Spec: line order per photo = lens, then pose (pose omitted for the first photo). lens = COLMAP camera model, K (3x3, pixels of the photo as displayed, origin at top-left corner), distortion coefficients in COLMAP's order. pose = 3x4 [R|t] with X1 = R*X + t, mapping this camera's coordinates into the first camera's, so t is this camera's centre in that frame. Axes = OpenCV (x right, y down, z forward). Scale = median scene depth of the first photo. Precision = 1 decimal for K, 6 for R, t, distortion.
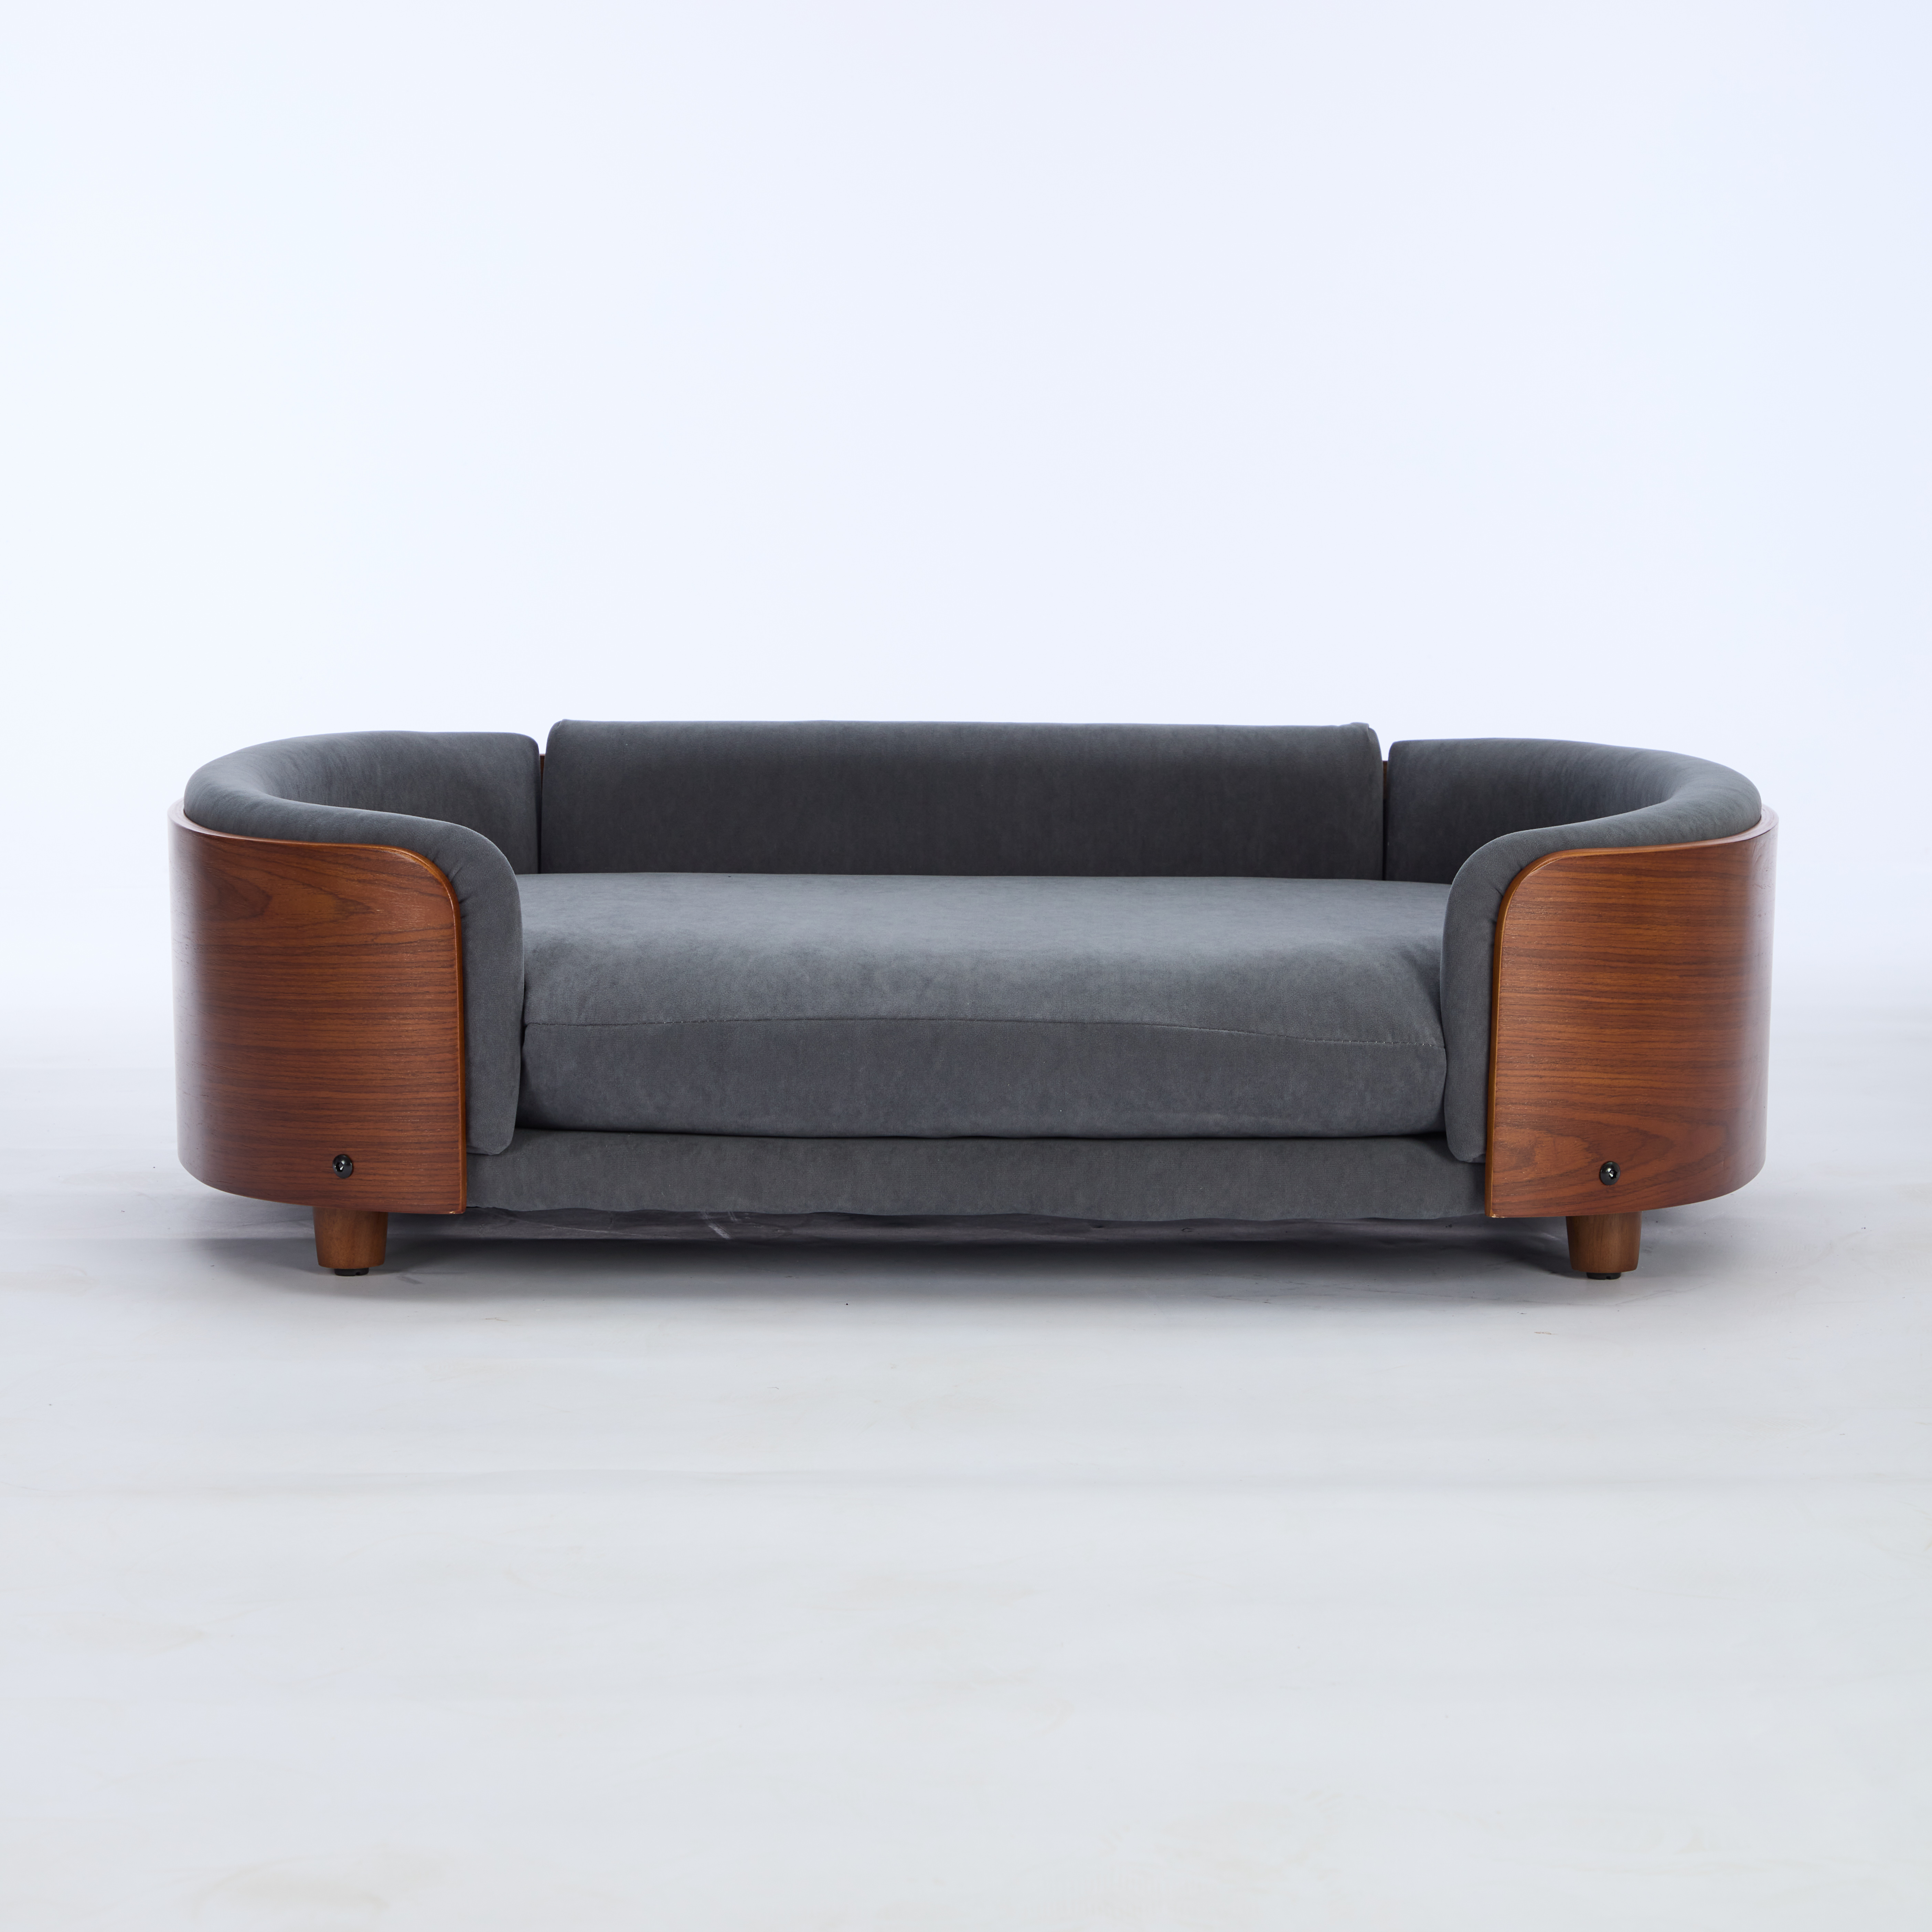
lens RADIAL K [[5599.8, 0, 965.3], [0, 5599.8, 968.5], [0, 0, 1]] dist [-0.051374, 0.000000]
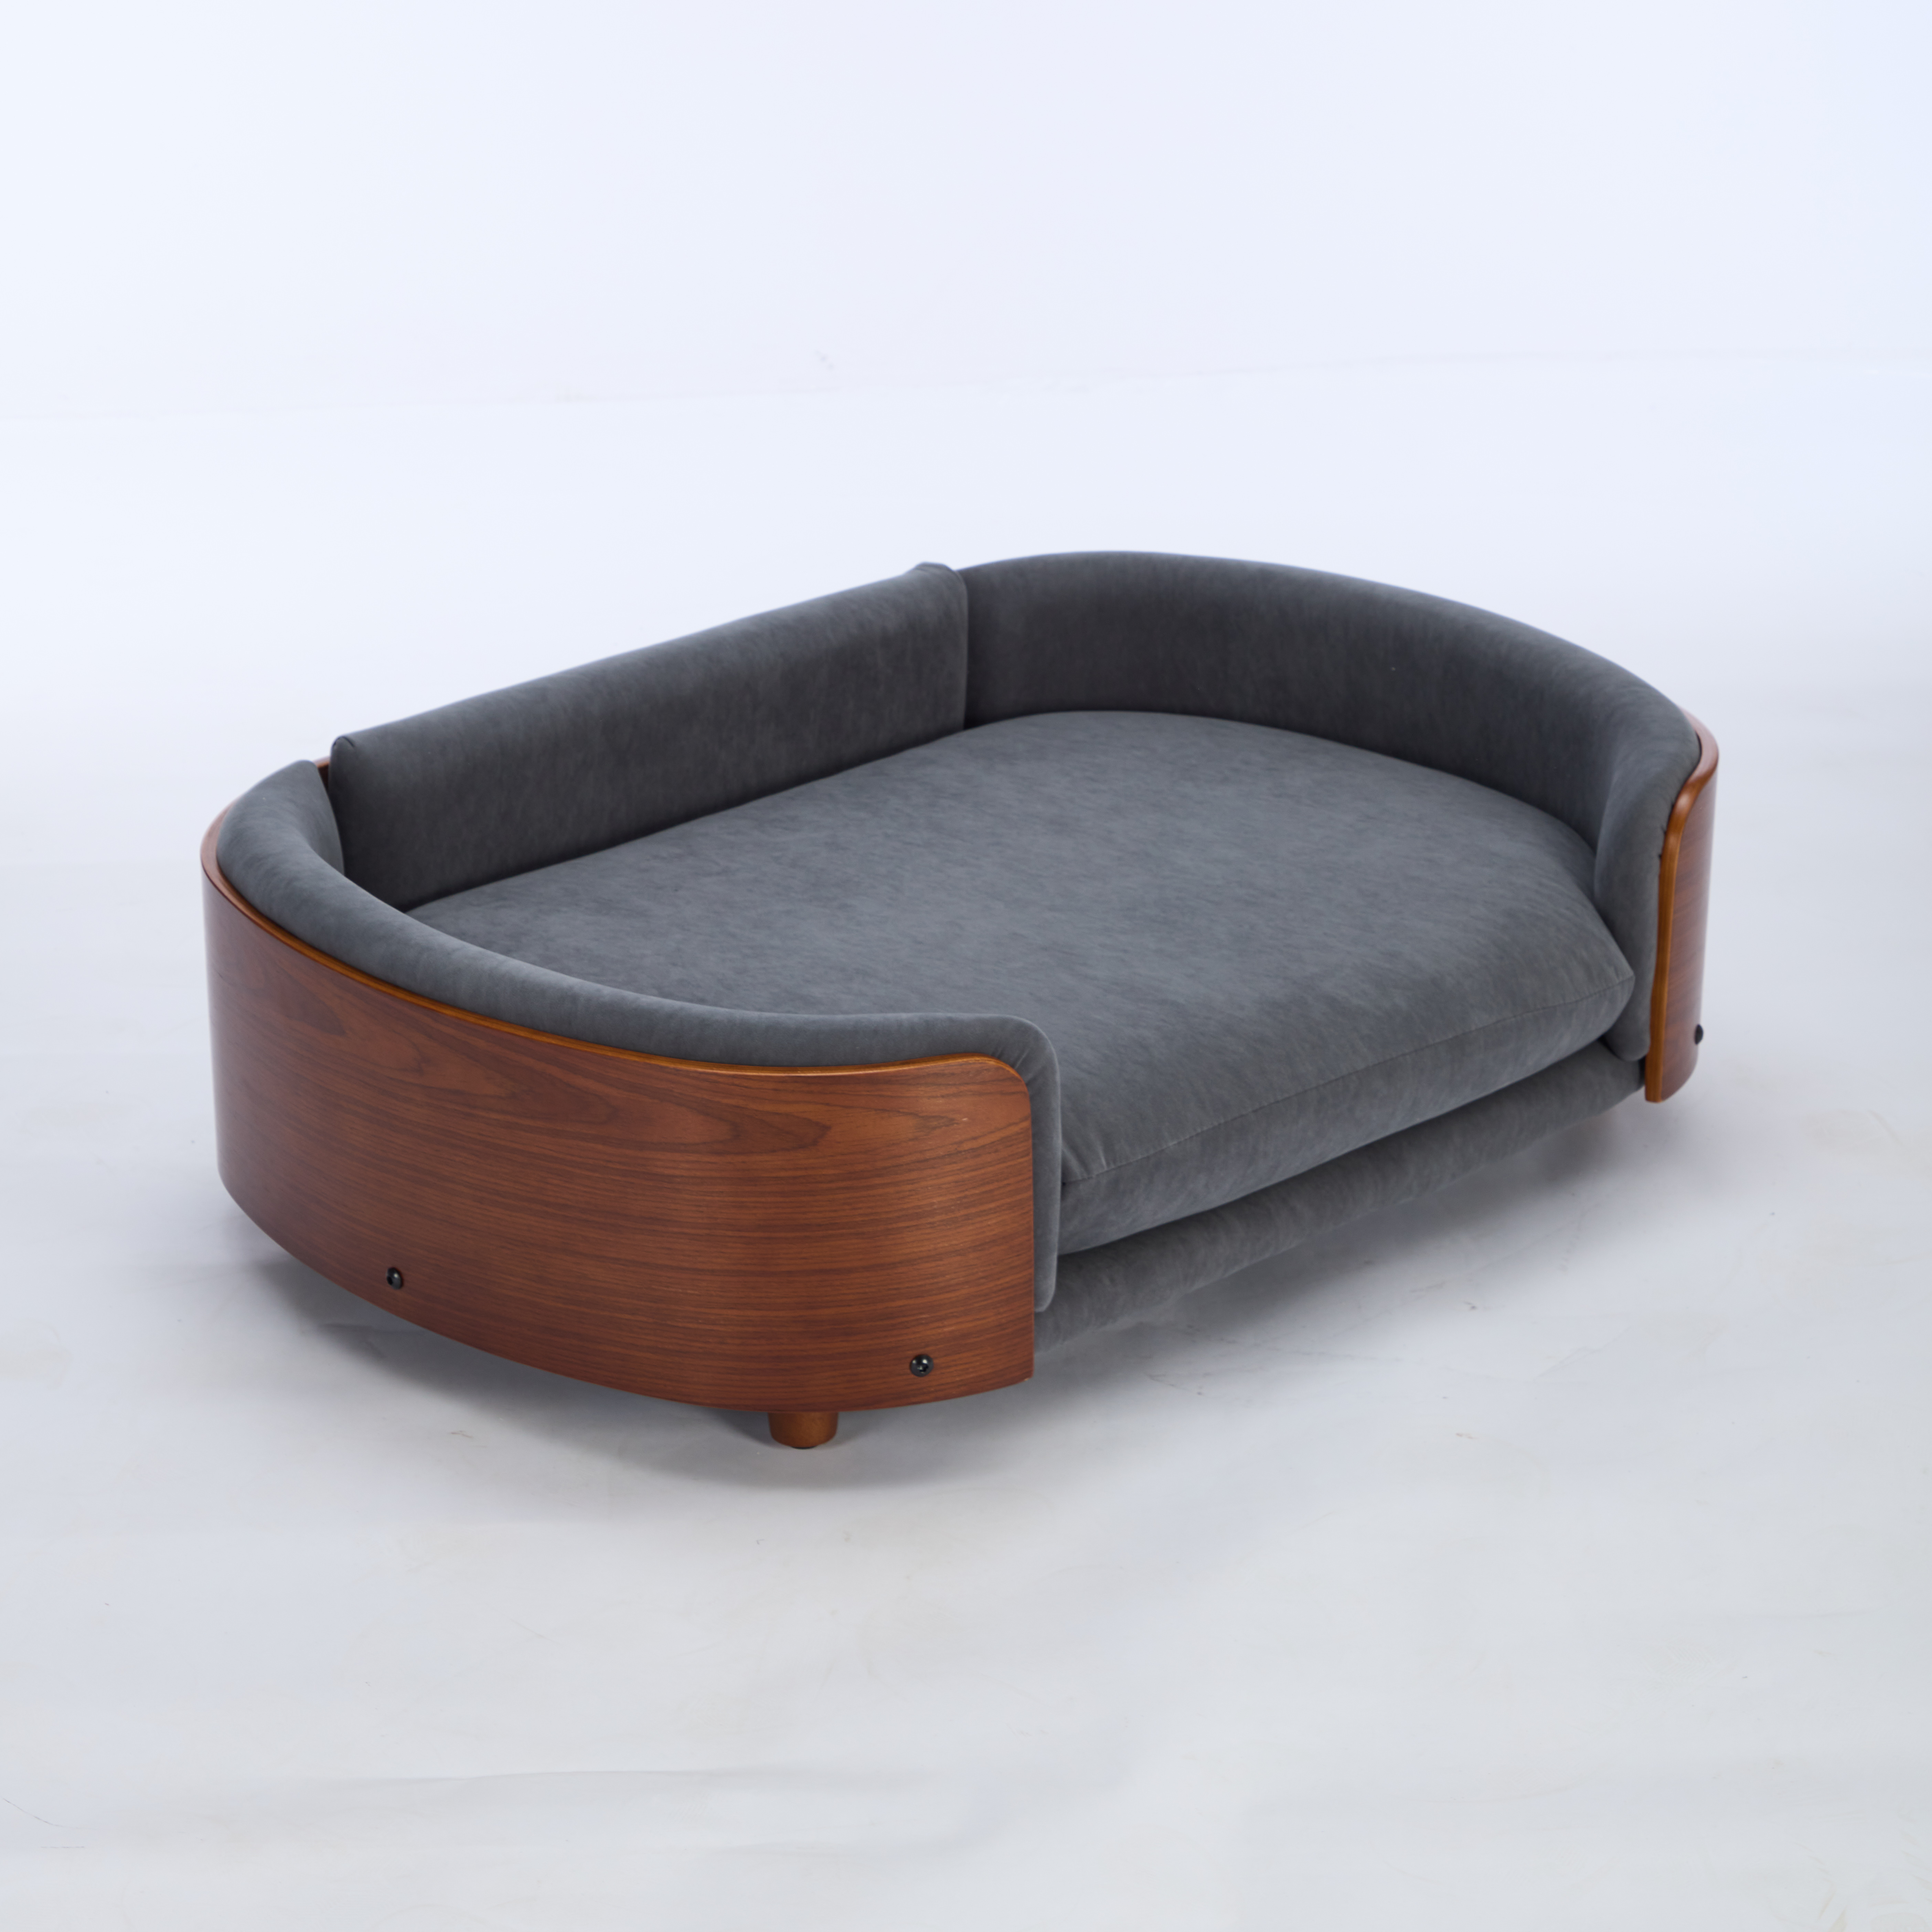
lens RADIAL K [[5599.8, 0, 957.3], [0, 5599.8, 981.8], [0, 0, 1]] dist [-0.051374, 0.000000]
pose [[0.699951, -0.260278, 0.665075, -0.754454], [0.080601, 0.954067, 0.288548, -0.318175], [-0.709628, -0.148364, 0.688779, 0.318159]]
